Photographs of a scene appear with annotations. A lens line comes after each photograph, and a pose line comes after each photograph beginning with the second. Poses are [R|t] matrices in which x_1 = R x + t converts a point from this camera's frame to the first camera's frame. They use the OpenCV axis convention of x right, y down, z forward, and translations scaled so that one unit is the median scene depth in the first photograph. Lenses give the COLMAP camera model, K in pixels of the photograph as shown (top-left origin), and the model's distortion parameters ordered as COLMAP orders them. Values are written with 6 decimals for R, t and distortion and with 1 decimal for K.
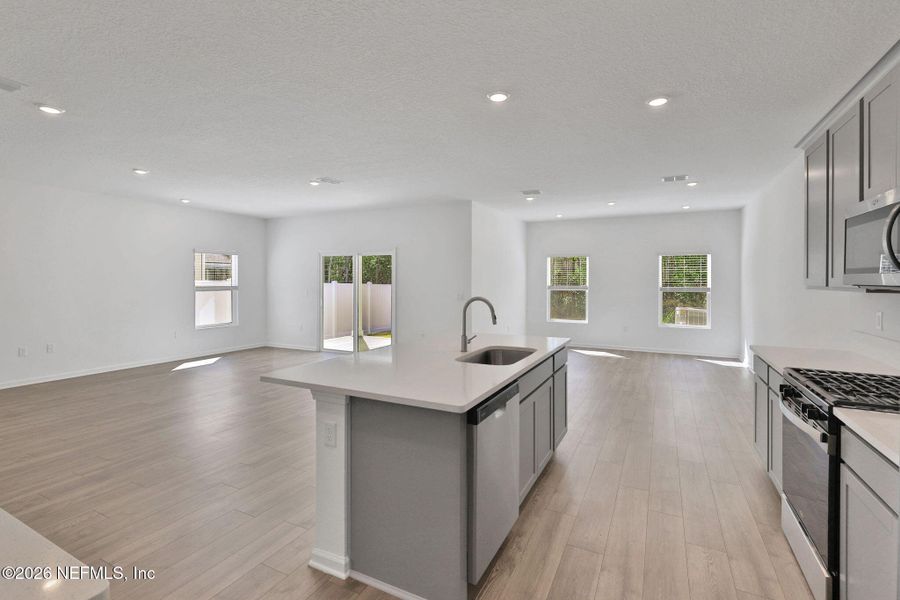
lens RADIAL K [[419.8, 0, 464.6], [0, 419.8, 281.7], [0, 0, 1]] dist [-0.009867, 0.000345]
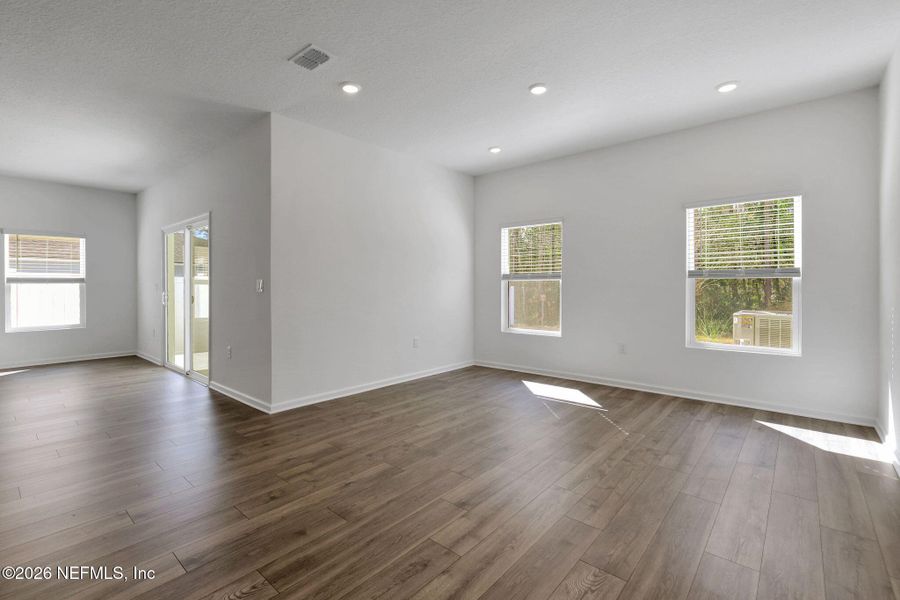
lens RADIAL K [[399.2, 0, 449.0], [0, 399.2, 292.7], [0, 0, 1]] dist [-0.000766, -0.001348]
pose [[0.962761, -0.002910, -0.270337, 0.327726], [0.003961, 0.999987, 0.003342, 0.039249], [0.270323, -0.004288, 0.962760, 0.461804]]
